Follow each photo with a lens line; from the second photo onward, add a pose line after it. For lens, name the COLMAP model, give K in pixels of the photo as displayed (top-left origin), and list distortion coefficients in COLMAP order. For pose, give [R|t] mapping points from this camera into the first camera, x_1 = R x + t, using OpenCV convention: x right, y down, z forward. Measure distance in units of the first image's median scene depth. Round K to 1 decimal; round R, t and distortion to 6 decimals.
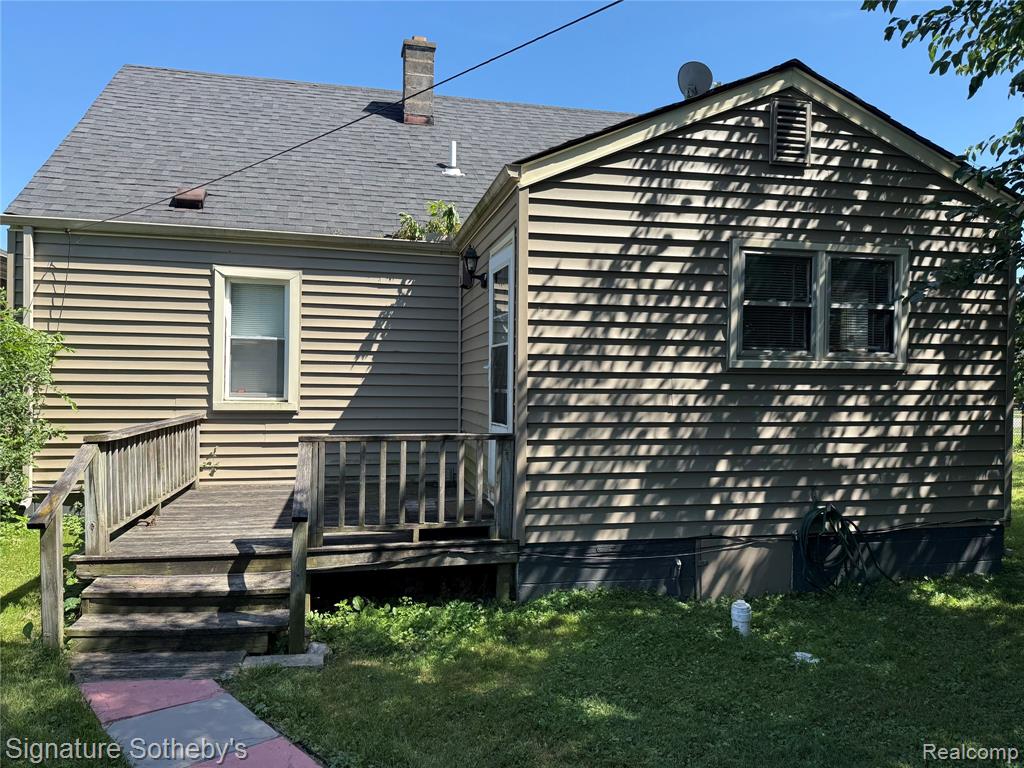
lens RADIAL K [[707.4, 0, 510.9], [0, 707.4, 393.1], [0, 0, 1]] dist [0.103194, -0.138049]
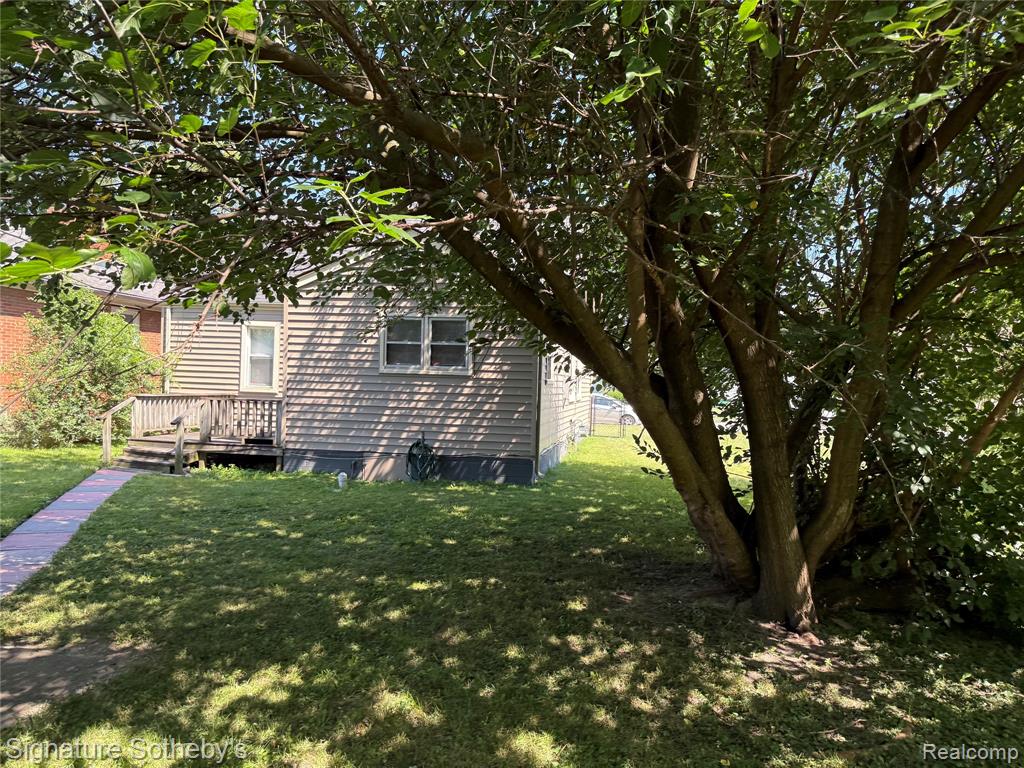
lens RADIAL K [[707.4, 0, 510.9], [0, 707.4, 393.1], [0, 0, 1]] dist [0.103194, -0.138049]
pose [[0.925300, 0.023954, -0.378479, 1.442693], [-0.027146, 0.999627, -0.003100, 0.019577], [0.378263, 0.013142, 0.925605, -0.801774]]
